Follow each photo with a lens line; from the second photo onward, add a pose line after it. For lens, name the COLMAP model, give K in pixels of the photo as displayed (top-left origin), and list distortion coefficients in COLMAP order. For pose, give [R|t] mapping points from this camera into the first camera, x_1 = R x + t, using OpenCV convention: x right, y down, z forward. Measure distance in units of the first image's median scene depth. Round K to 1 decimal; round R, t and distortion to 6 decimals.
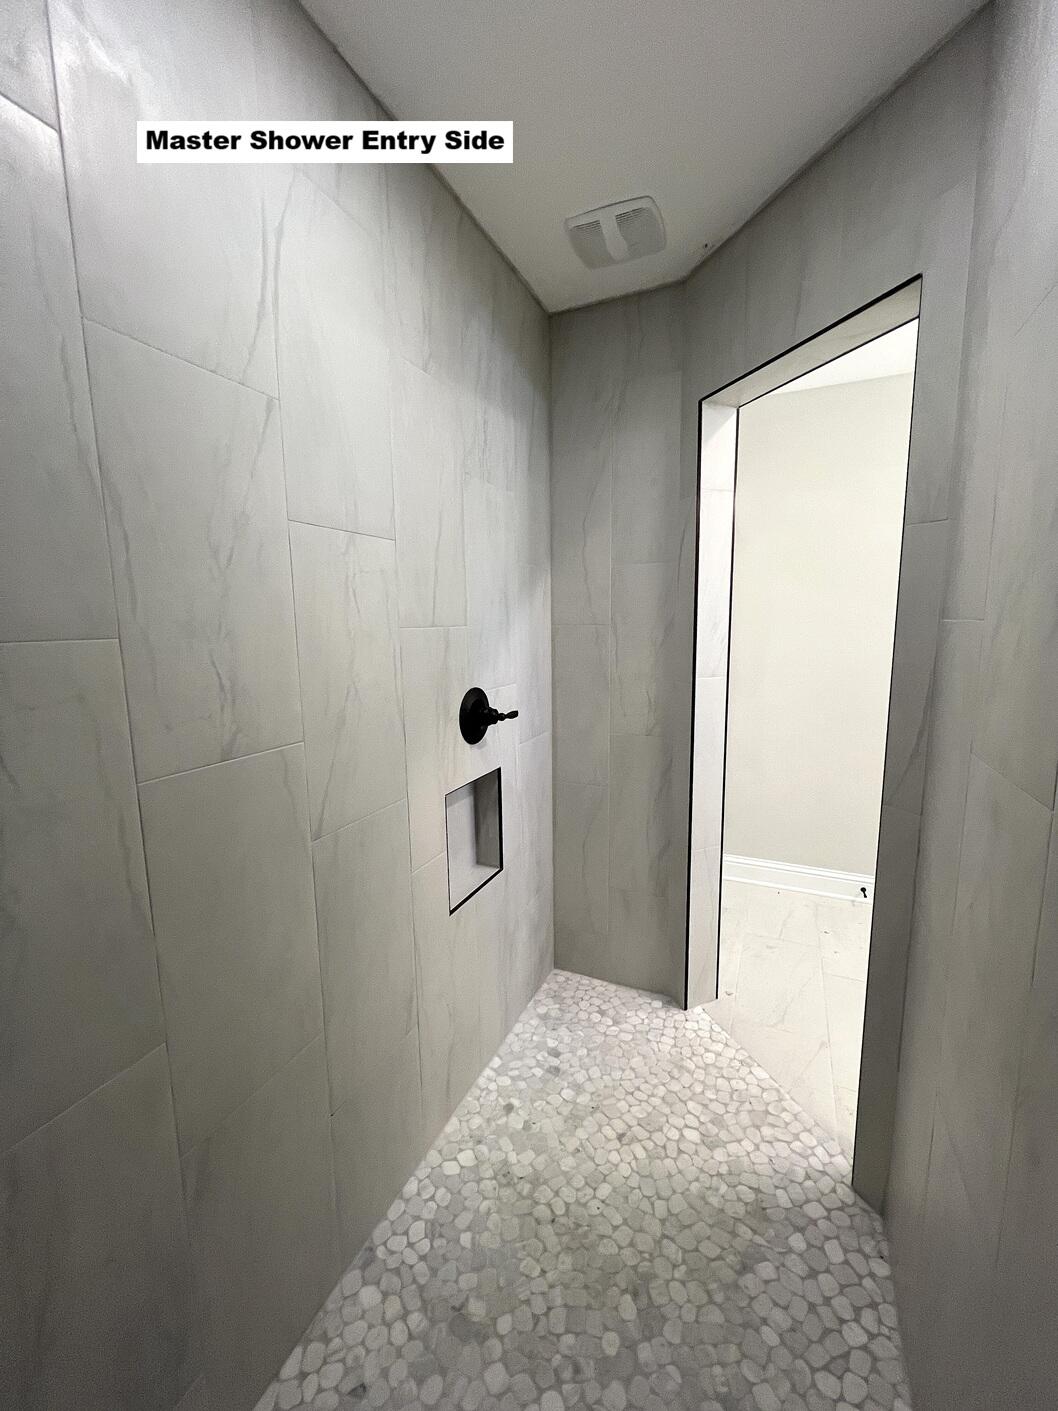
lens RADIAL K [[568.1, 0, 531.7], [0, 568.1, 702.9], [0, 0, 1]] dist [0.001298, 0.000290]
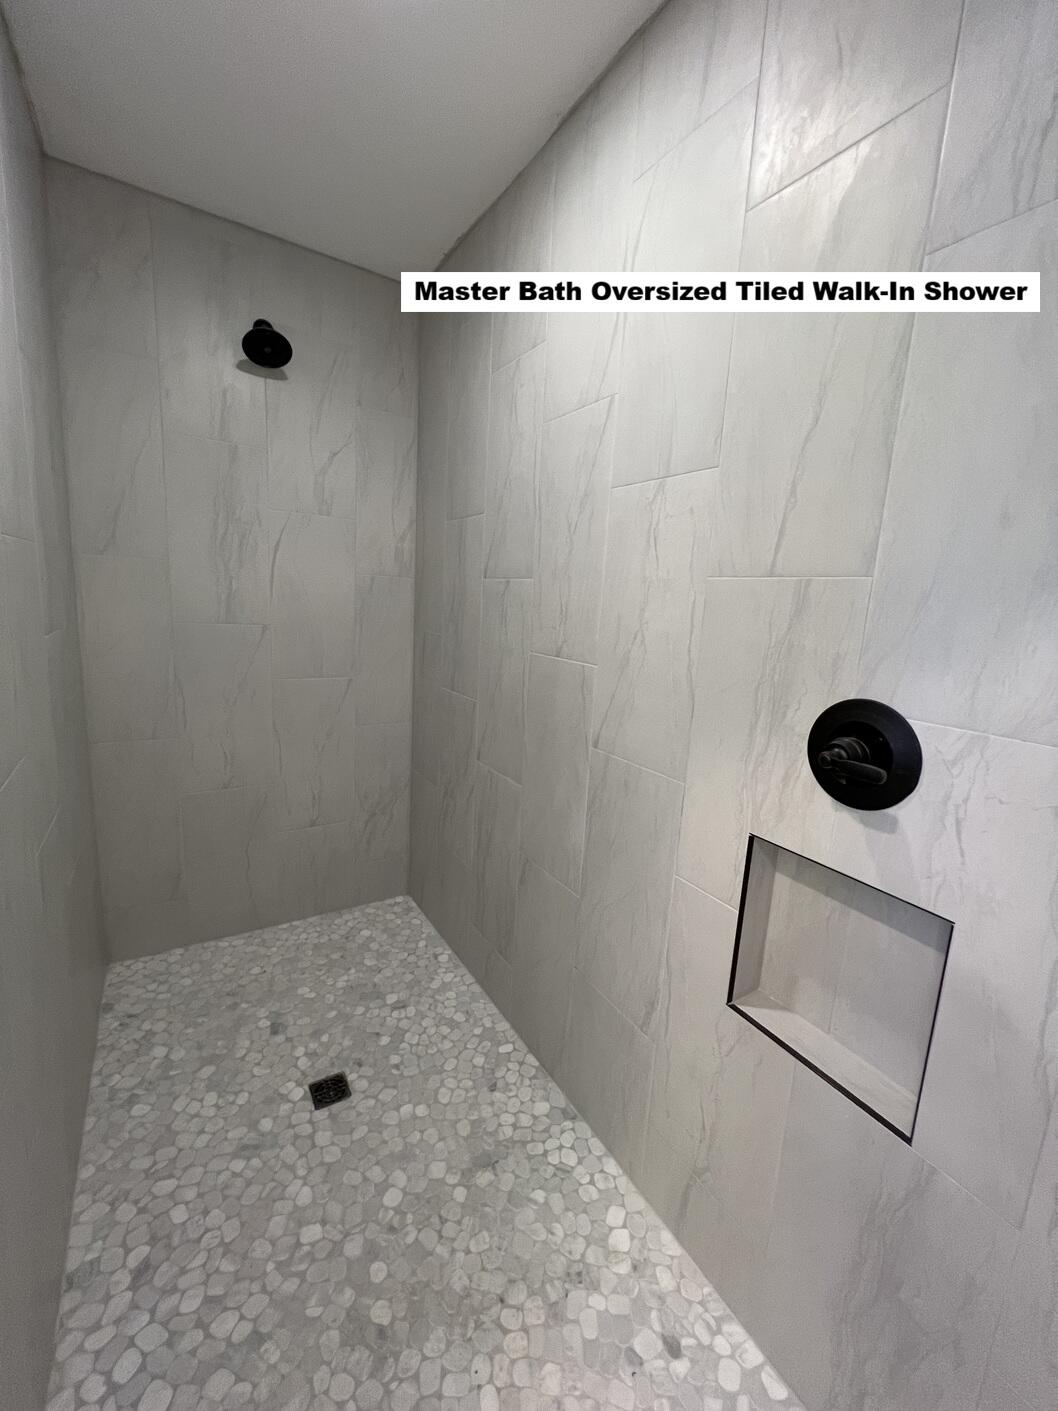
lens RADIAL K [[568.1, 0, 532.3], [0, 568.1, 703.5], [0, 0, 1]] dist [0.001298, 0.000290]
pose [[-0.550255, 0.133839, -0.824200, 0.592938], [-0.168373, 0.949010, 0.266516, -0.133354], [0.817844, 0.285425, -0.499663, 1.241183]]
